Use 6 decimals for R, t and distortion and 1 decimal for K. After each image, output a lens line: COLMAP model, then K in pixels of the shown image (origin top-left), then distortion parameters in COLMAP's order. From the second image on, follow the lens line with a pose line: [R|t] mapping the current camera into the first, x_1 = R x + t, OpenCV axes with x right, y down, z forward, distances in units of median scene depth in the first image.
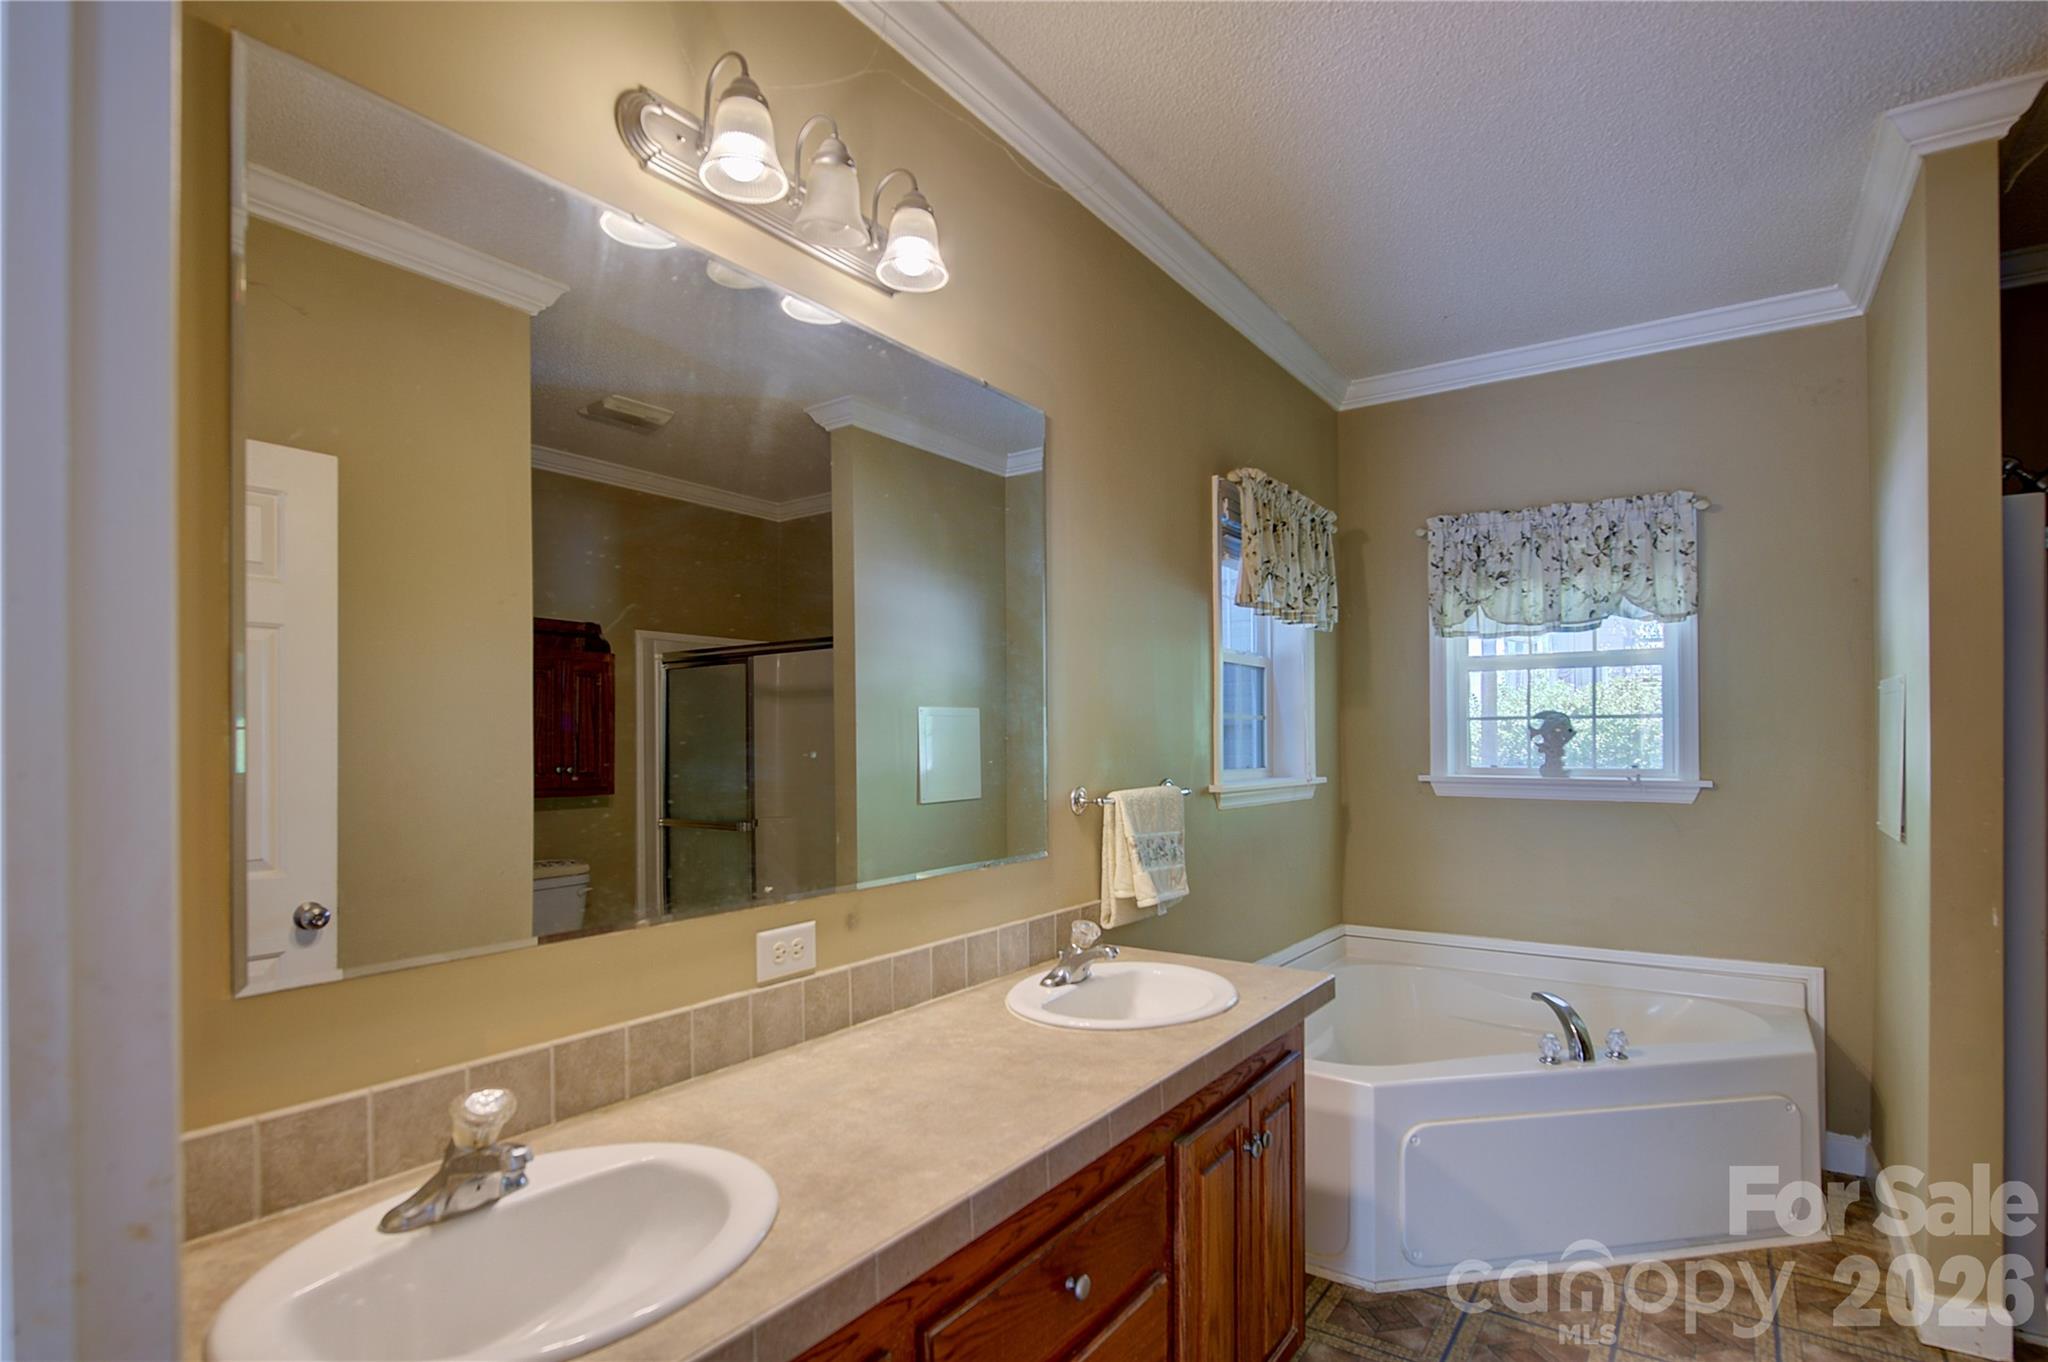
lens RADIAL K [[1079.7, 0, 1033.4], [0, 1079.7, 742.3], [0, 0, 1]] dist [-0.004286, -0.000594]
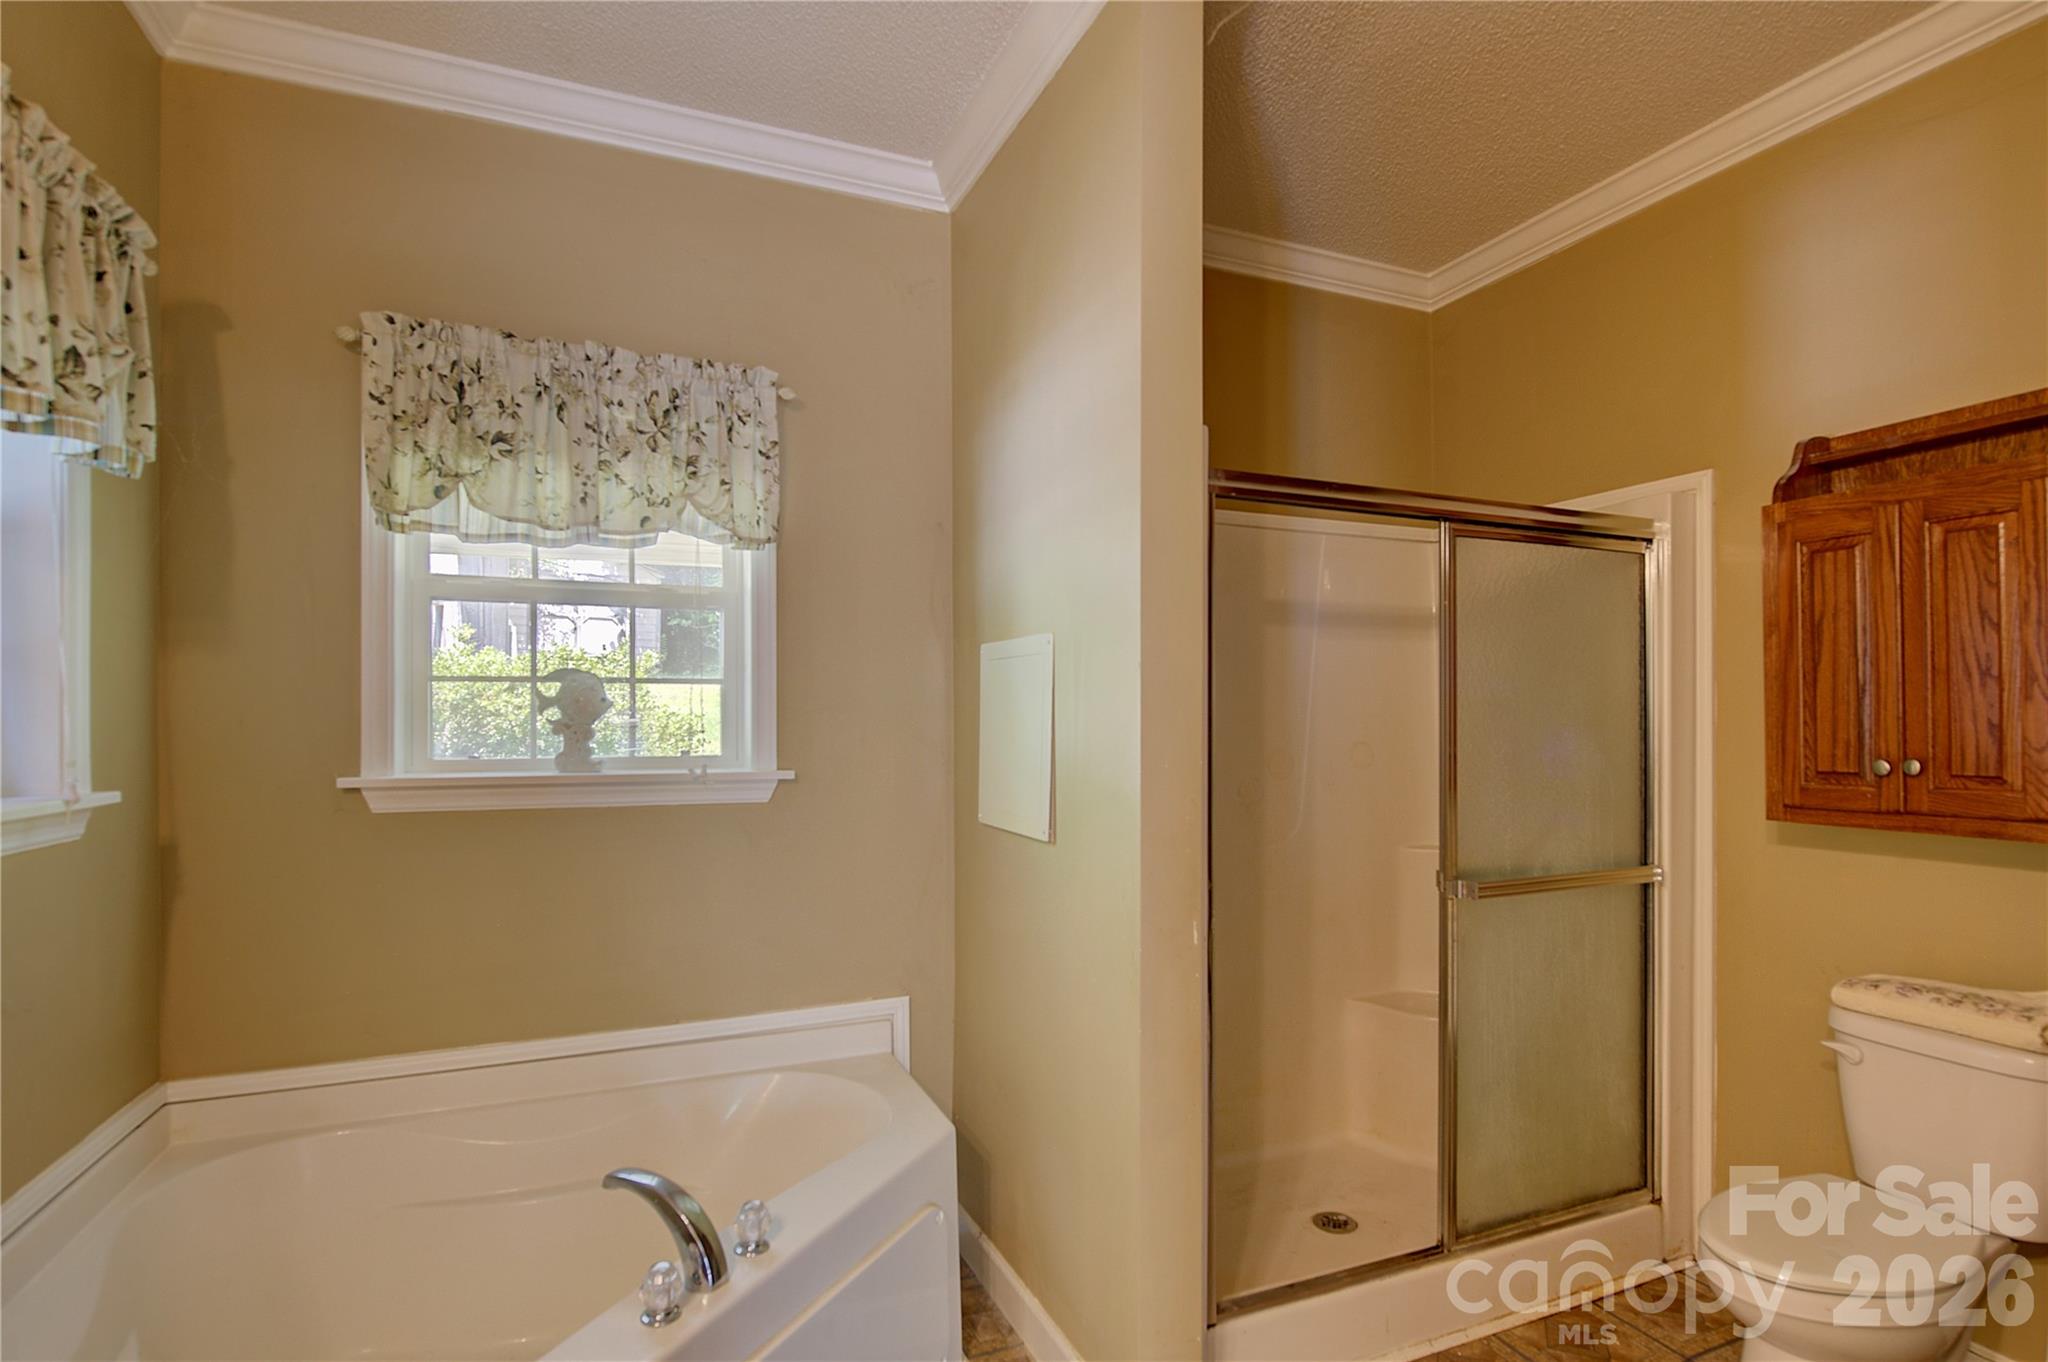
lens RADIAL K [[1006.6, 0, 1025.3], [0, 1006.6, 708.3], [0, 0, 1]] dist [-0.011244, -0.000633]
pose [[0.536237, 0.010179, 0.844006, 0.124236], [0.000711, 0.999921, -0.012511, 0.001850], [-0.844067, 0.007309, 0.536188, 0.464548]]
